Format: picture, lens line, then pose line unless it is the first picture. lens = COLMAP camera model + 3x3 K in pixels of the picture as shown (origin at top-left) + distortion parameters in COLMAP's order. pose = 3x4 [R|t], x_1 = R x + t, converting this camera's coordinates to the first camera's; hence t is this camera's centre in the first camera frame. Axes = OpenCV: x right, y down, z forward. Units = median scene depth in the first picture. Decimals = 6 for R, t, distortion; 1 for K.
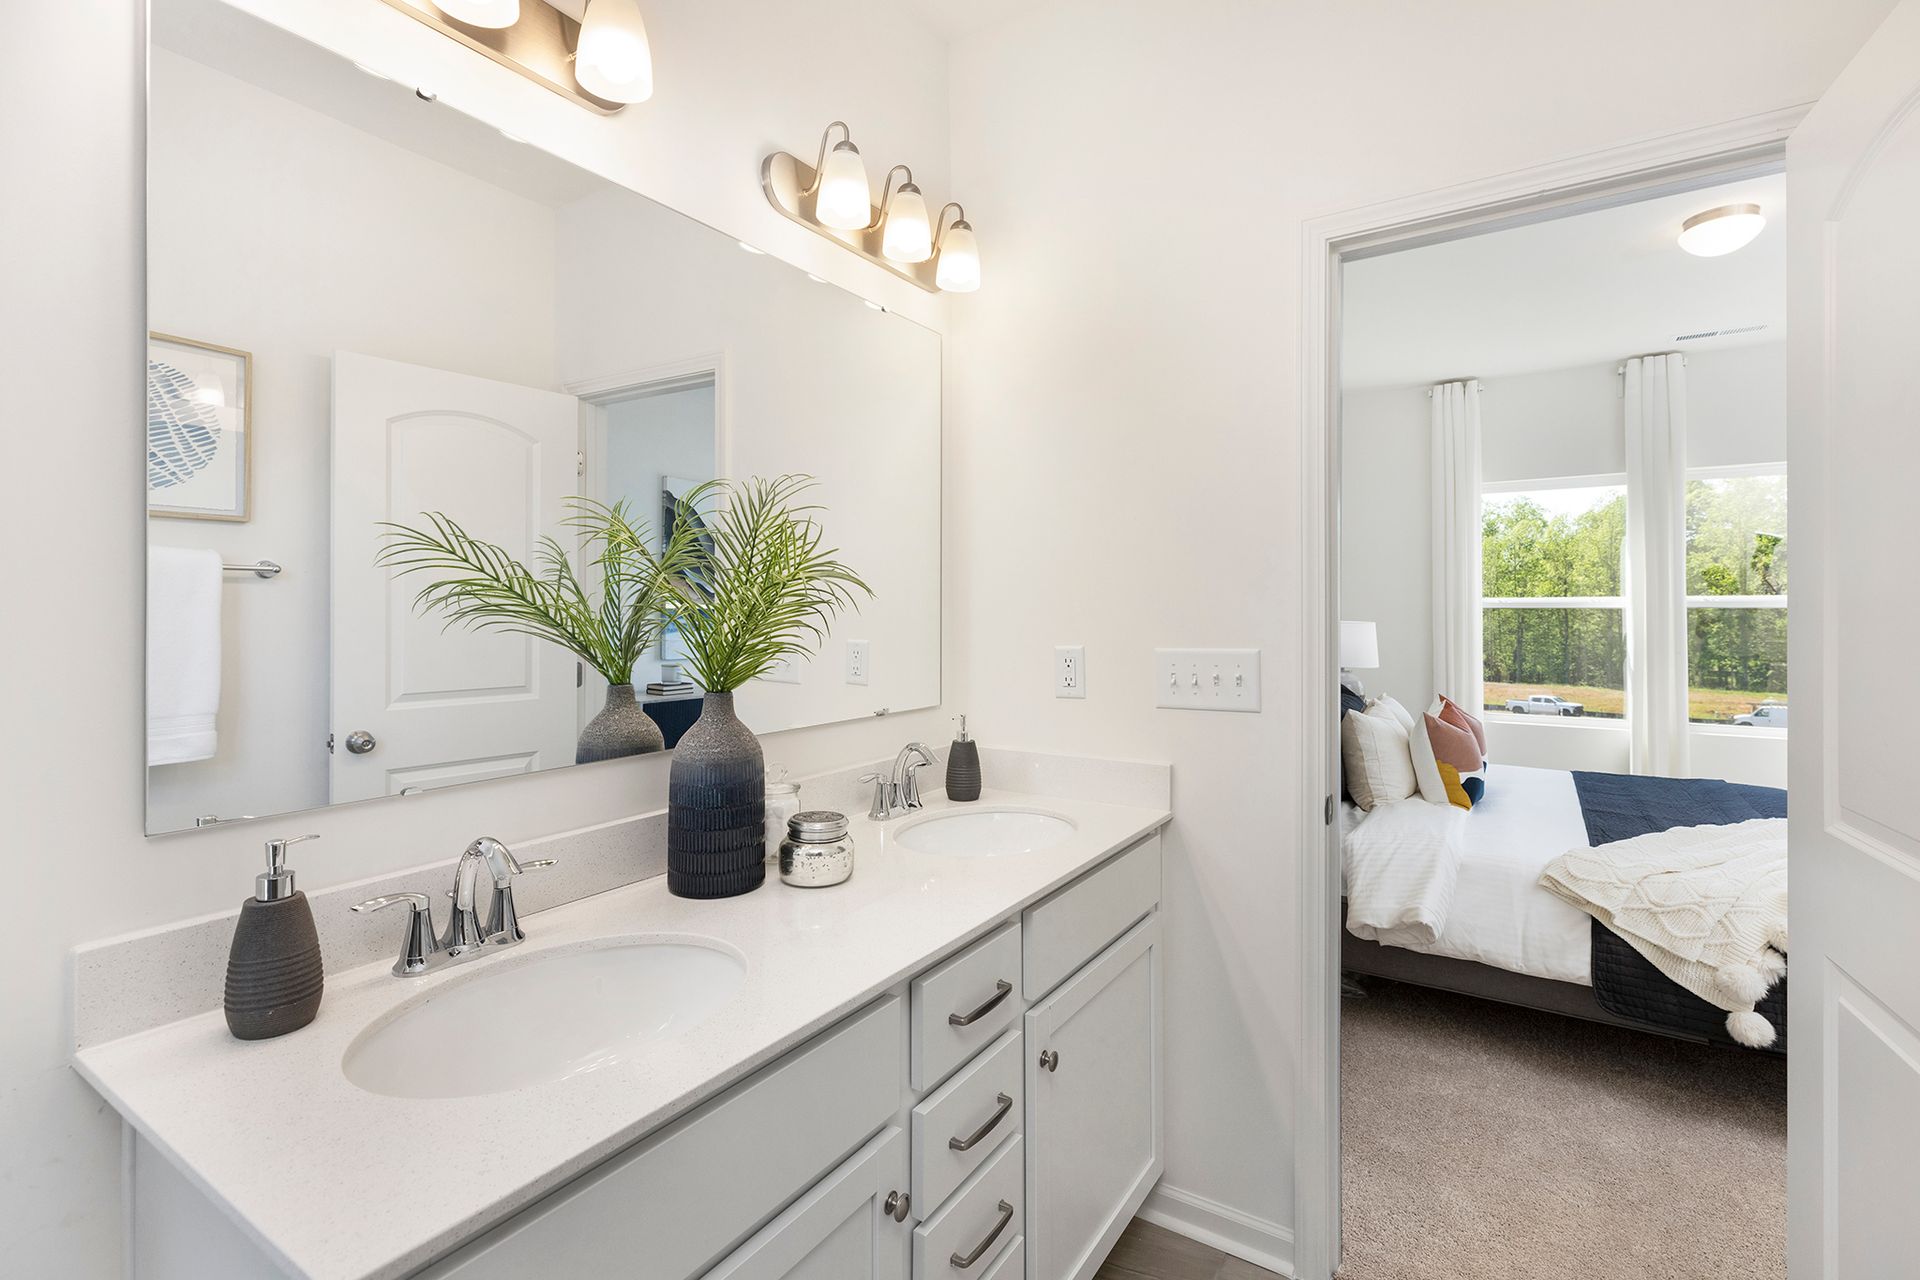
lens RADIAL K [[878.5, 0, 958.7], [0, 878.5, 617.2], [0, 0, 1]] dist [0.002098, 0.000127]
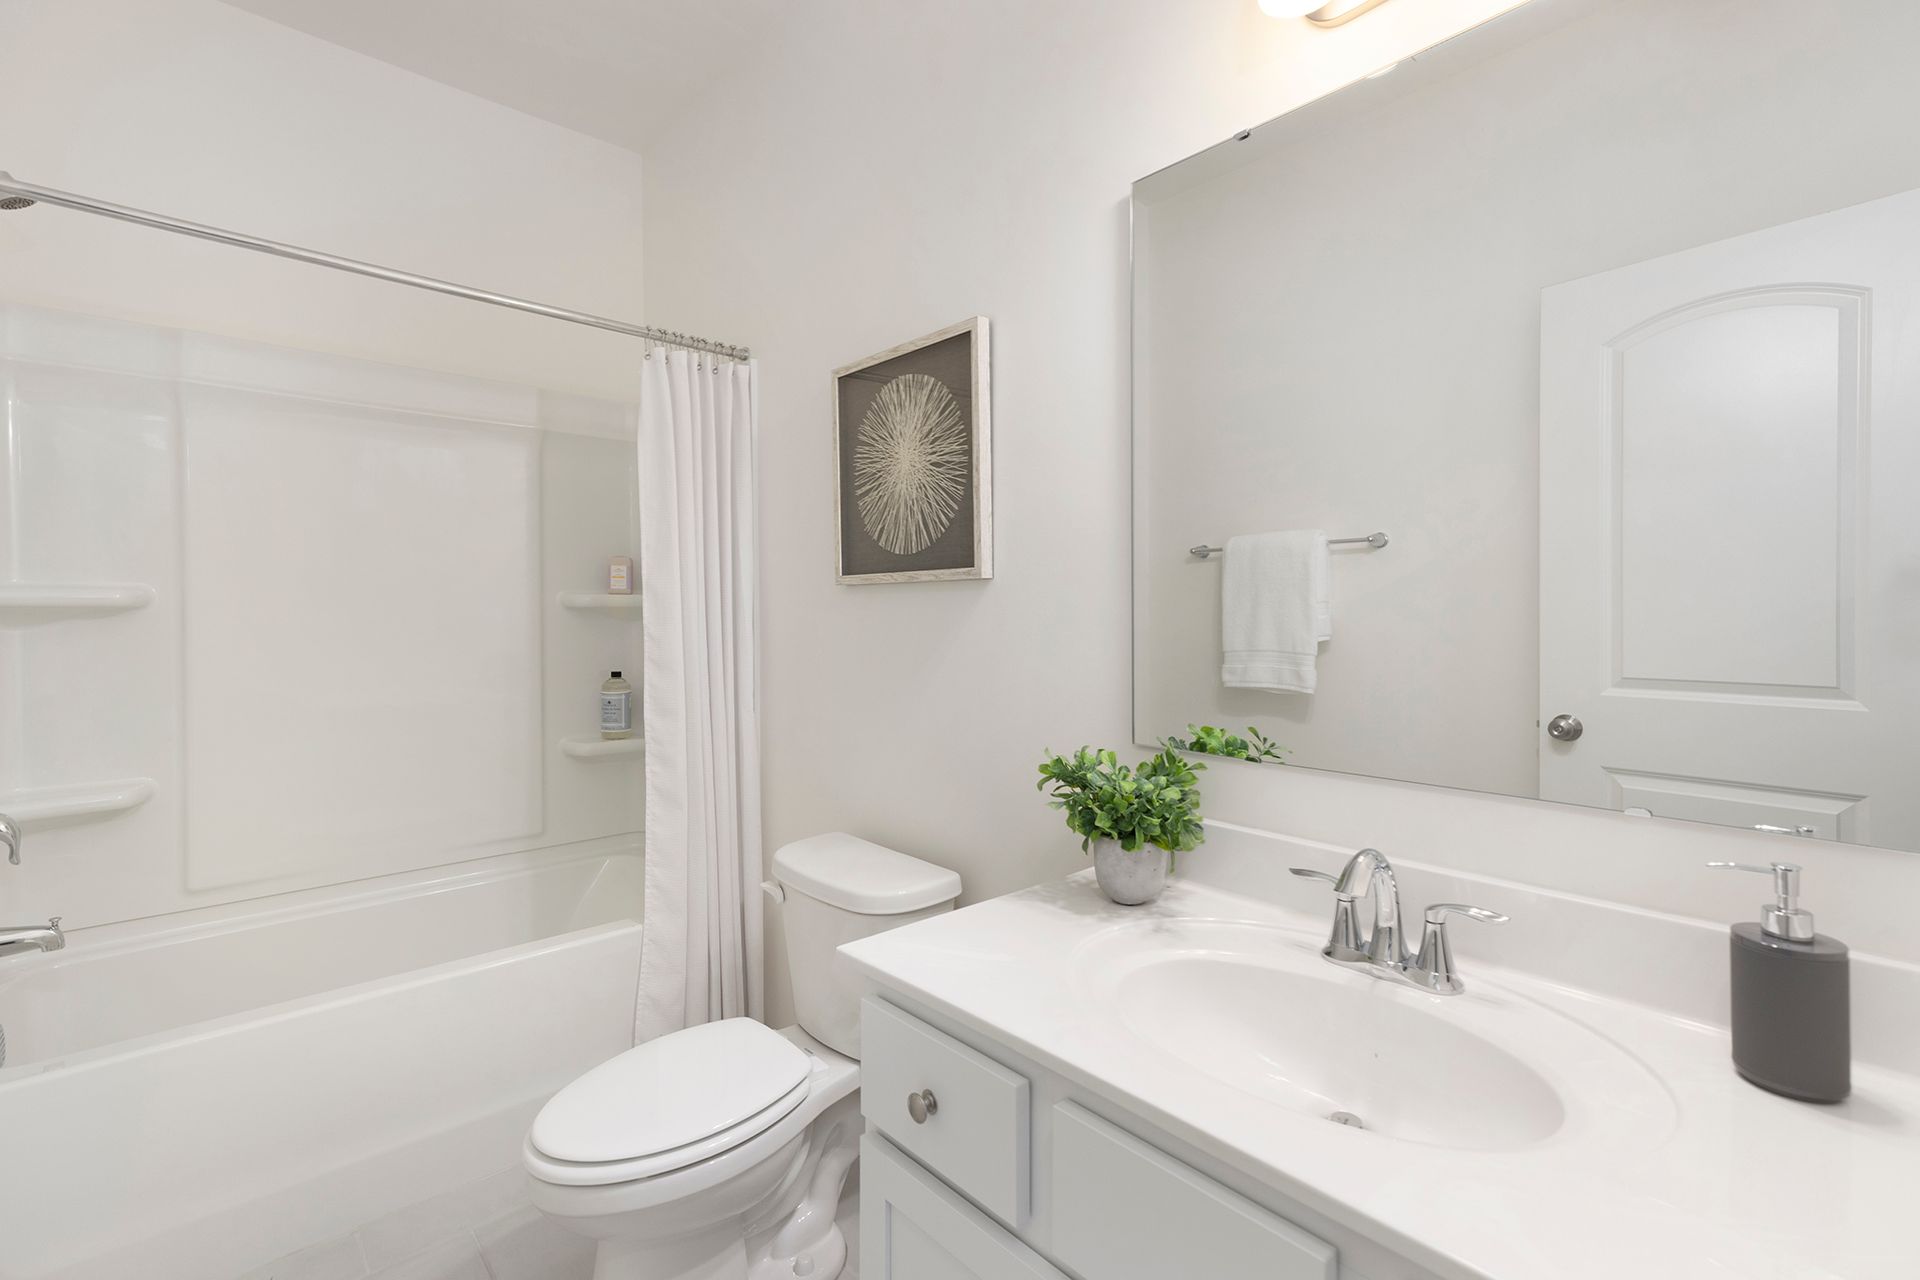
lens RADIAL K [[878.5, 0, 958.7], [0, 878.5, 617.2], [0, 0, 1]] dist [0.002098, 0.000127]
pose [[-0.284277, 0.007537, -0.958712, 0.295691], [0.001767, 0.999972, 0.007337, 0.028738], [0.958740, 0.000392, -0.284283, 0.690858]]
